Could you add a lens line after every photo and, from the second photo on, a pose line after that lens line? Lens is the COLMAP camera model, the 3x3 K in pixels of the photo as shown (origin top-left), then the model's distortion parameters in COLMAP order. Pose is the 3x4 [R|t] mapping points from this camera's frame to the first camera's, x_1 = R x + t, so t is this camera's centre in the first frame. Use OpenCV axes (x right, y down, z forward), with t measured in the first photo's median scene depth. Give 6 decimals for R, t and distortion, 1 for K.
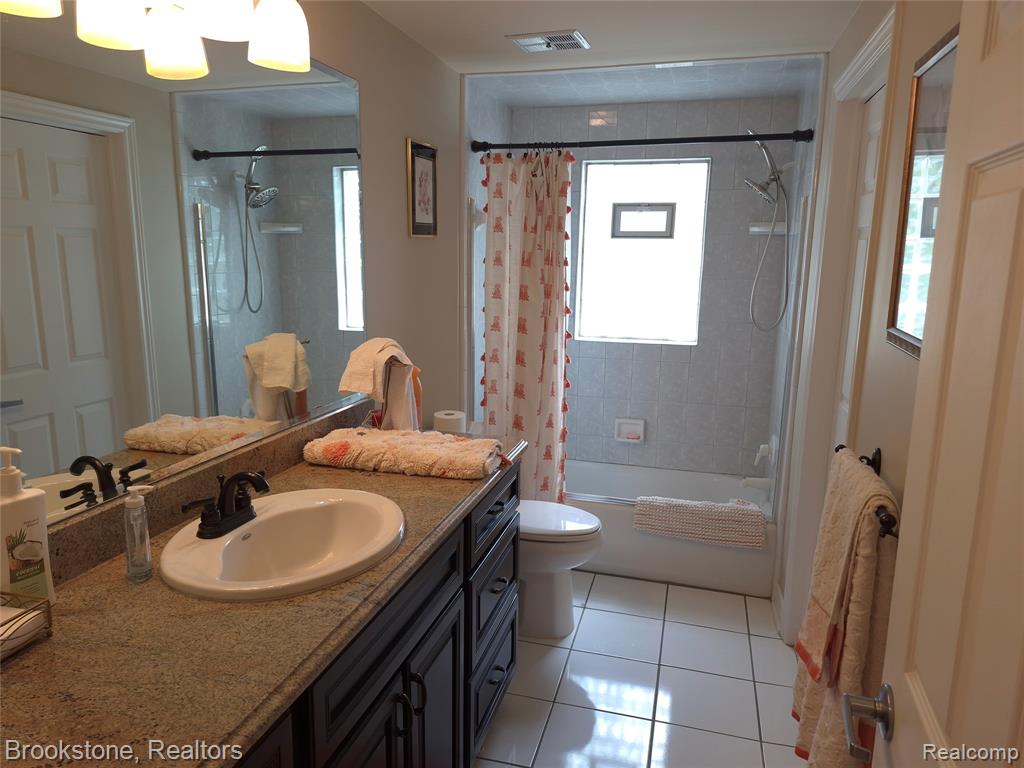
lens RADIAL K [[705.3, 0, 507.4], [0, 705.3, 383.9], [0, 0, 1]] dist [0.111660, -0.139180]
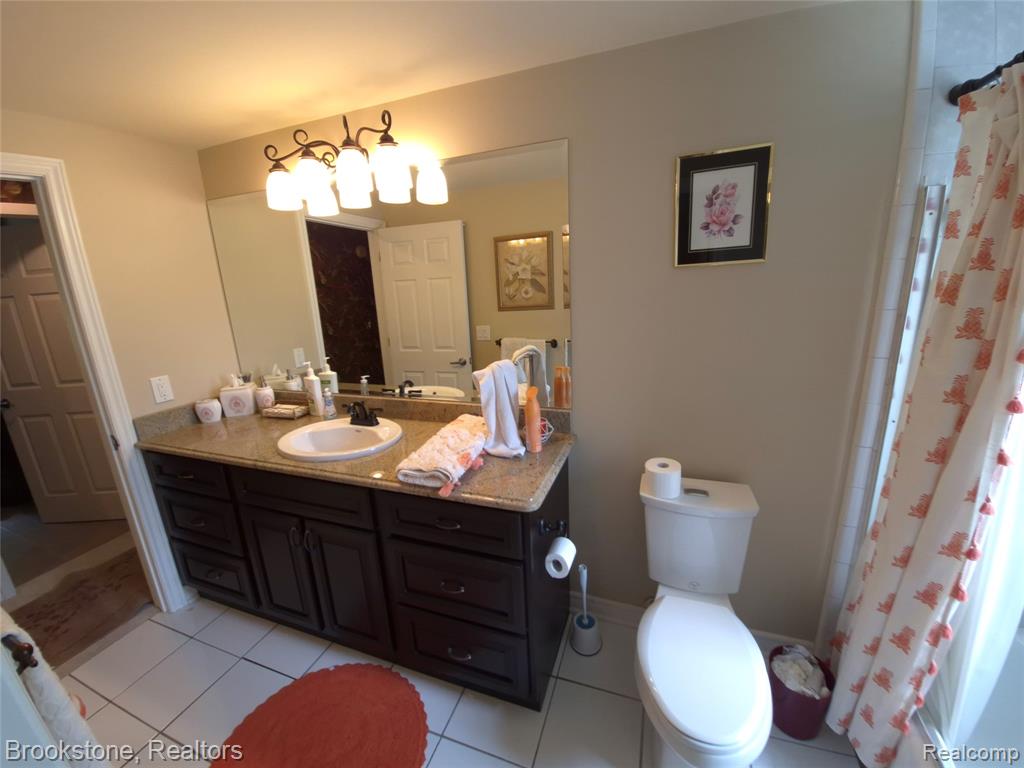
lens RADIAL K [[403.4, 0, 516.9], [0, 403.4, 375.8], [0, 0, 1]] dist [-0.000834, -0.009594]
pose [[-0.070835, 0.229388, -0.970754, 0.539923], [-0.137378, 0.961681, 0.237268, -0.214106], [0.987983, 0.150167, -0.036608, 1.073655]]
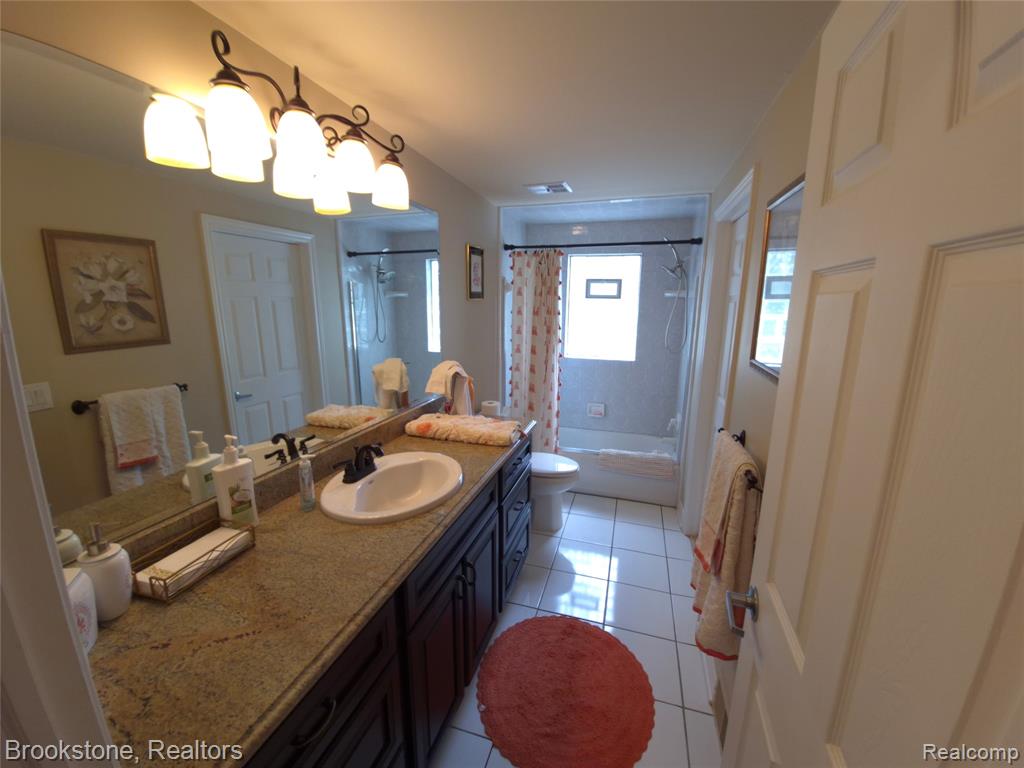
lens RADIAL K [[402.8, 0, 516.1], [0, 402.8, 382.0], [0, 0, 1]] dist [-0.001402, -0.000350]
pose [[0.999722, 0.000262, -0.023578, 0.002991], [-0.000073, 0.999968, 0.007992, -0.020005], [0.023579, -0.007988, 0.999690, 0.029223]]
